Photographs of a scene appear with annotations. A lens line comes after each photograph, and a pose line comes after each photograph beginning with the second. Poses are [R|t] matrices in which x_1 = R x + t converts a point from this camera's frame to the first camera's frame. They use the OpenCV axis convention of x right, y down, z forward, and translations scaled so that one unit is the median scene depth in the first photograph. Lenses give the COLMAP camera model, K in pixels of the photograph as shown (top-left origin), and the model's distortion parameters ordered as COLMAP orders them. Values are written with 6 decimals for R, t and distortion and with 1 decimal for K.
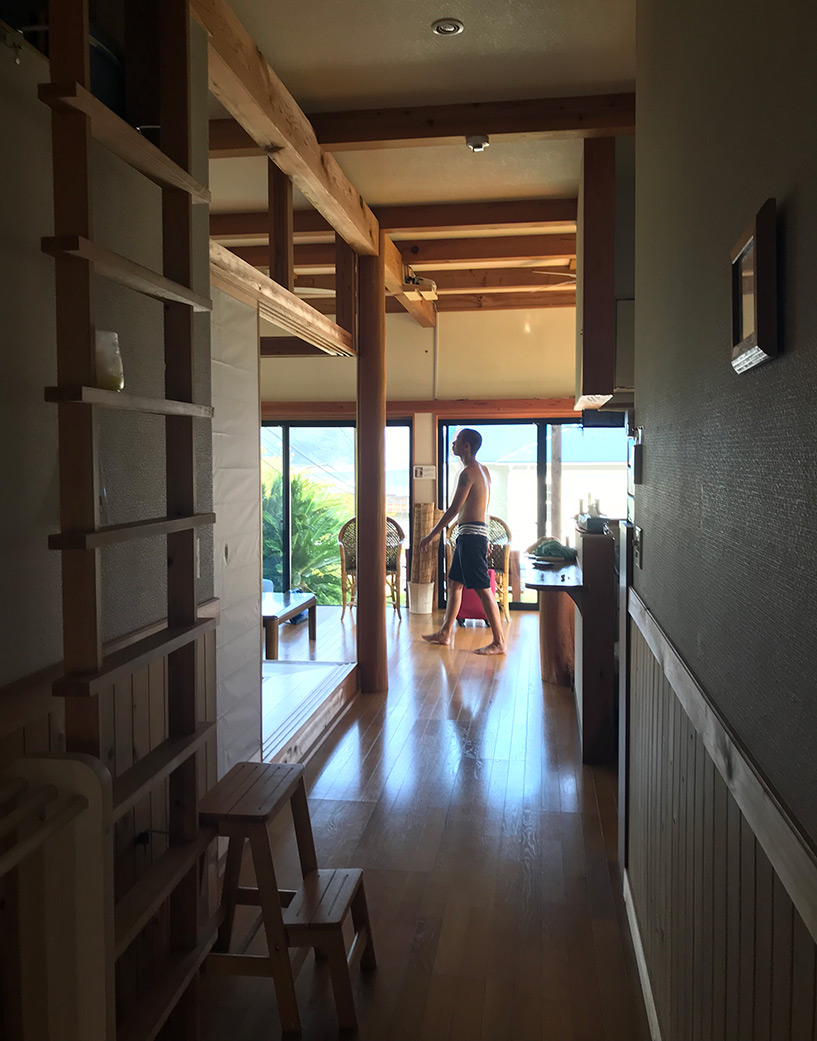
lens RADIAL K [[919.9, 0, 408.5], [0, 919.9, 520.5], [0, 0, 1]] dist [0.003095, 0.000348]
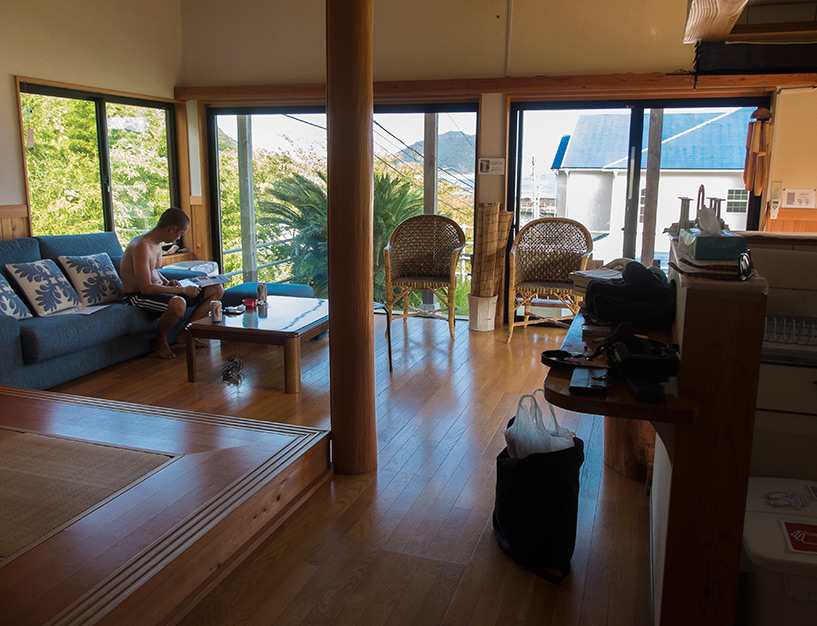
lens RADIAL K [[715.3, 0, 408.5], [0, 715.3, 313.0], [0, 0, 1]] dist [-0.015023, -0.005736]
pose [[0.984541, 0.046264, -0.168936, 0.059923], [-0.023516, 0.990668, 0.134256, -0.004762], [0.173570, -0.128208, 0.976441, 0.326314]]
